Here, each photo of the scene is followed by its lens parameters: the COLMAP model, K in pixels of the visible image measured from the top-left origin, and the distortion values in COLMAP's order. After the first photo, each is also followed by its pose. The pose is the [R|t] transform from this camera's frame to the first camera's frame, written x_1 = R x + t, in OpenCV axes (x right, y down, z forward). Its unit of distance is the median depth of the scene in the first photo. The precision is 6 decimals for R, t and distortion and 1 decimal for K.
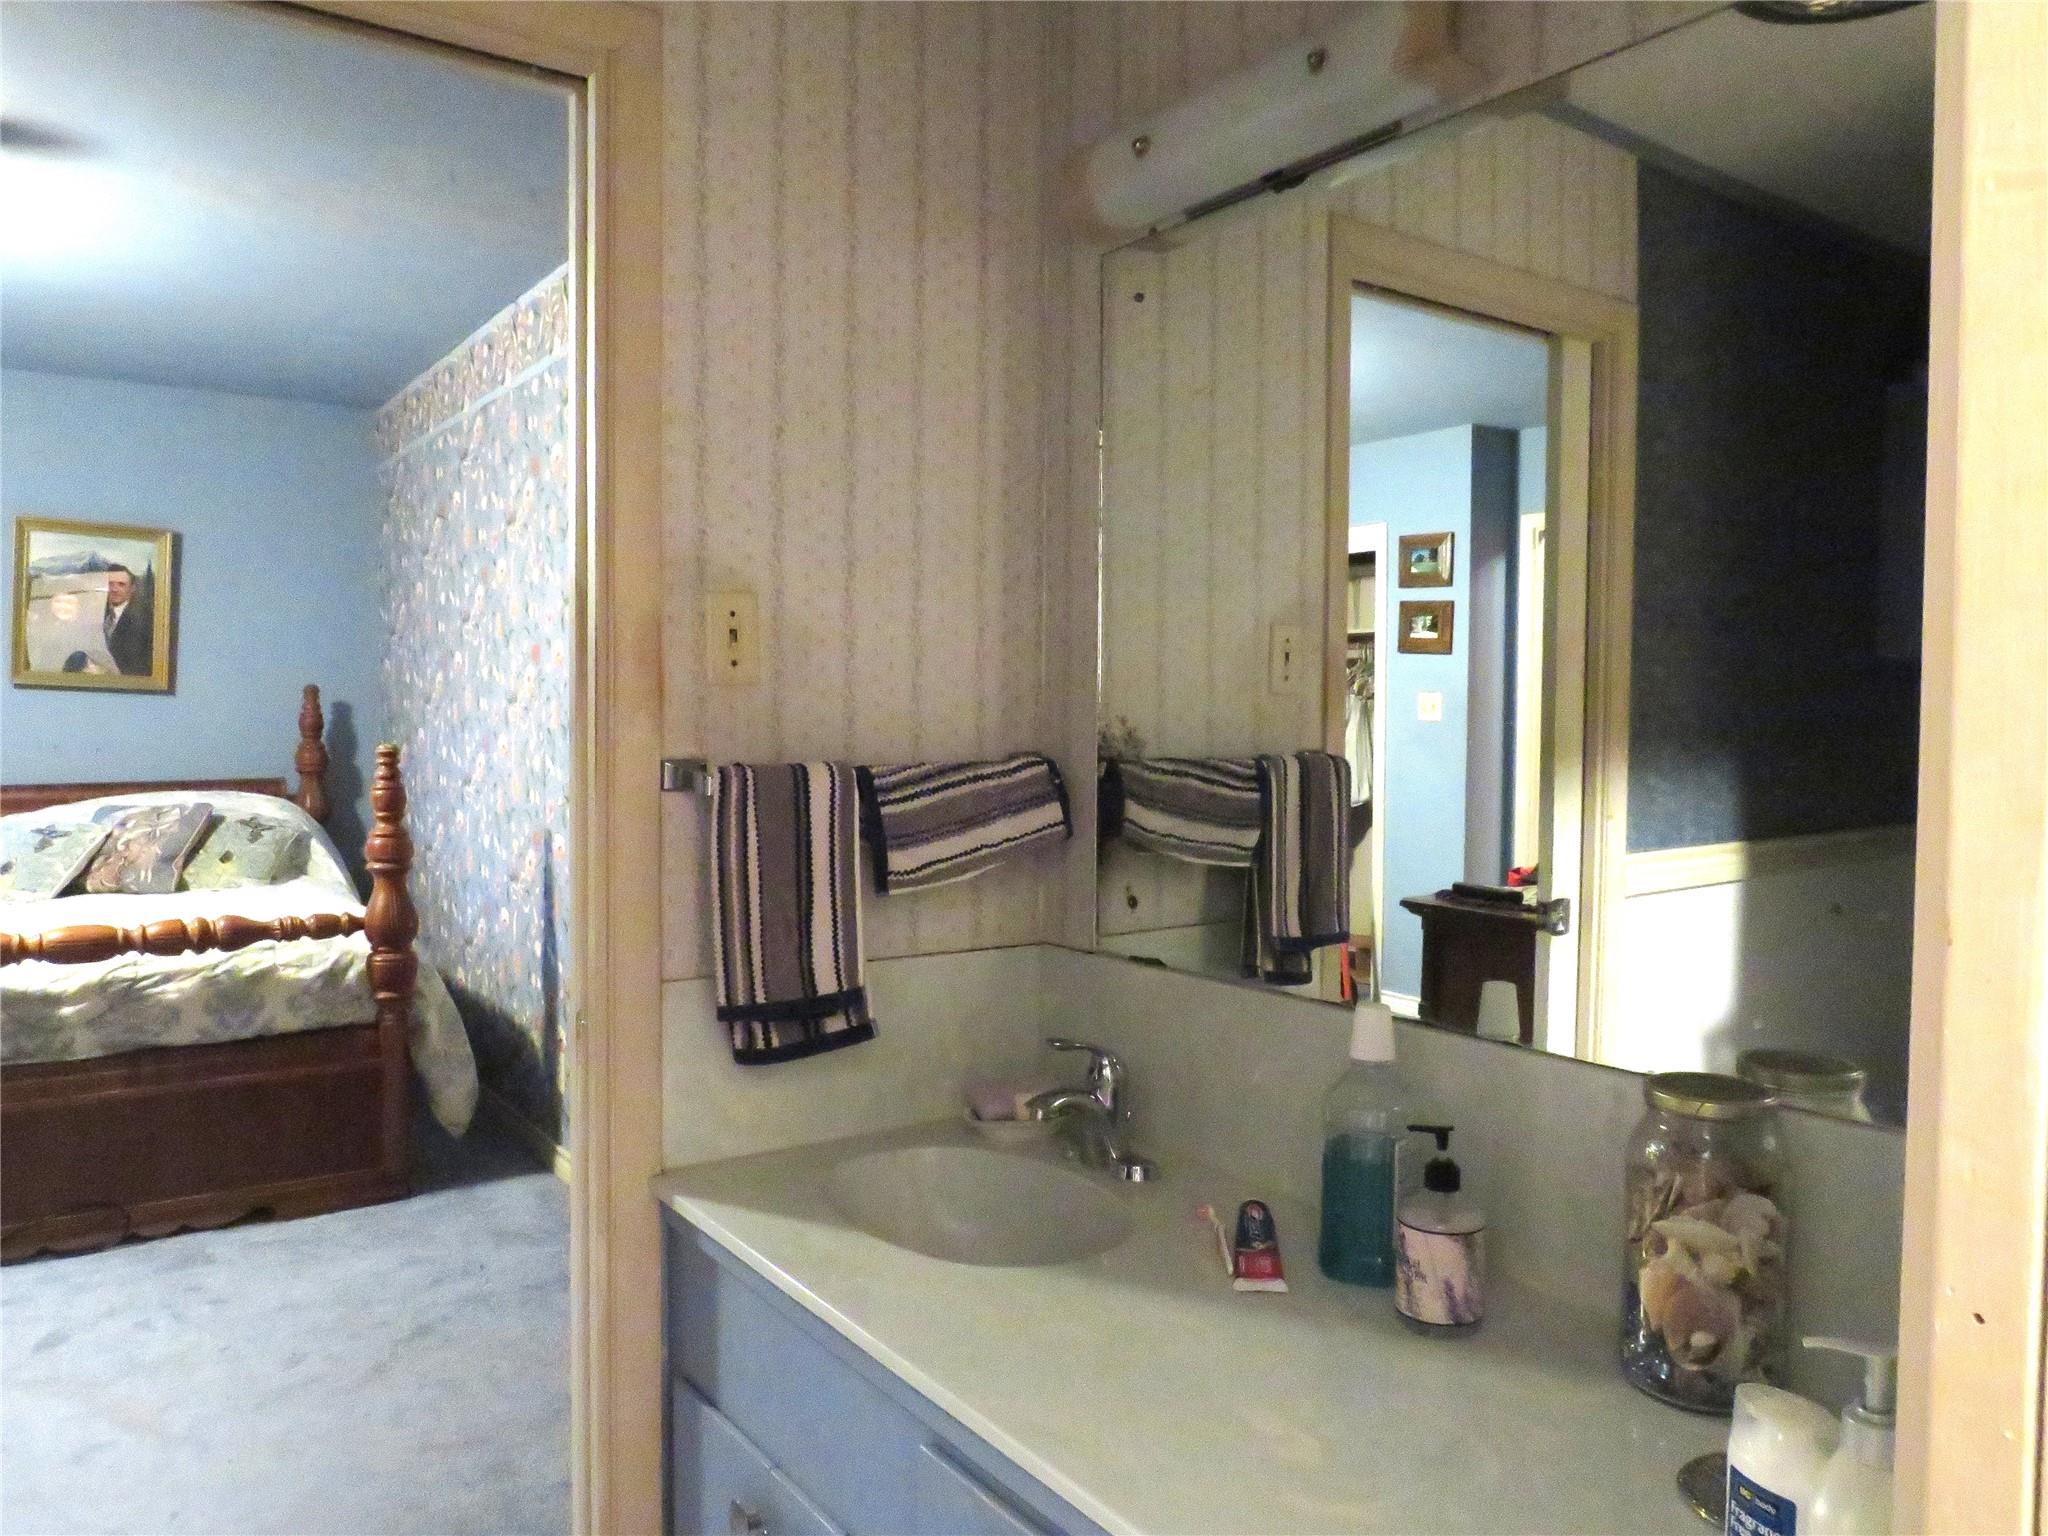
lens RADIAL K [[1450.4, 0, 1031.2], [0, 1450.4, 777.0], [0, 0, 1]] dist [-0.010026, 0.003515]
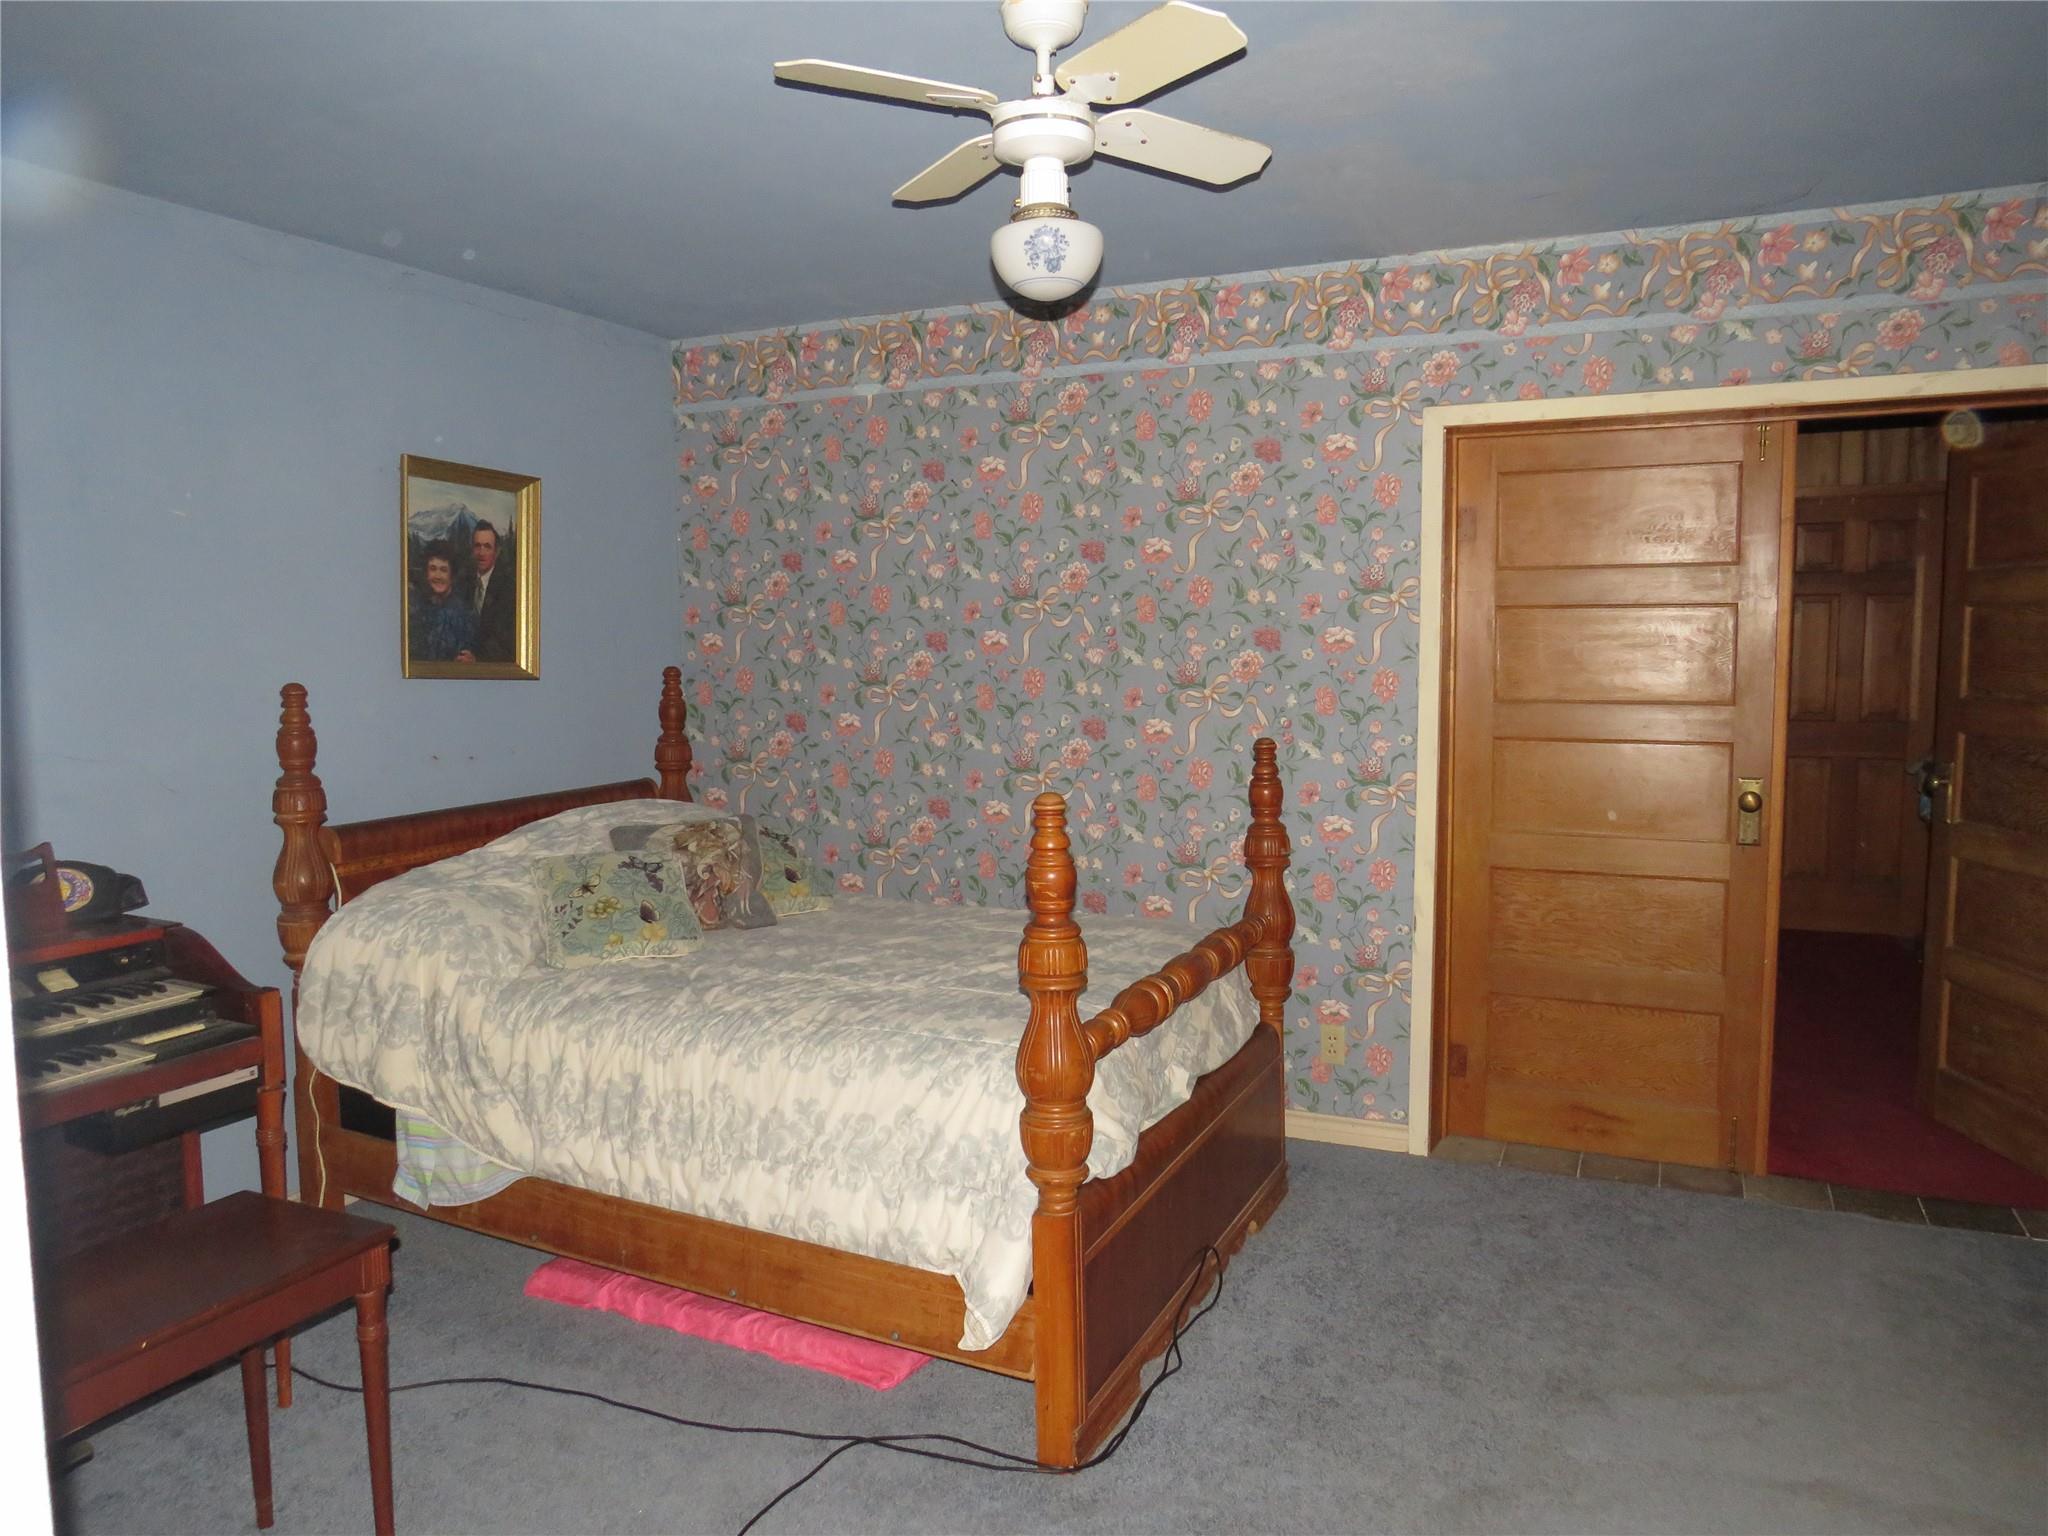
lens RADIAL K [[1450.4, 0, 1031.2], [0, 1450.4, 777.0], [0, 0, 1]] dist [-0.010026, 0.003515]
pose [[0.866139, -0.061882, 0.495957, -0.796093], [0.036048, 0.997456, 0.061502, -0.047187], [-0.498501, -0.035391, 0.866167, 0.169484]]
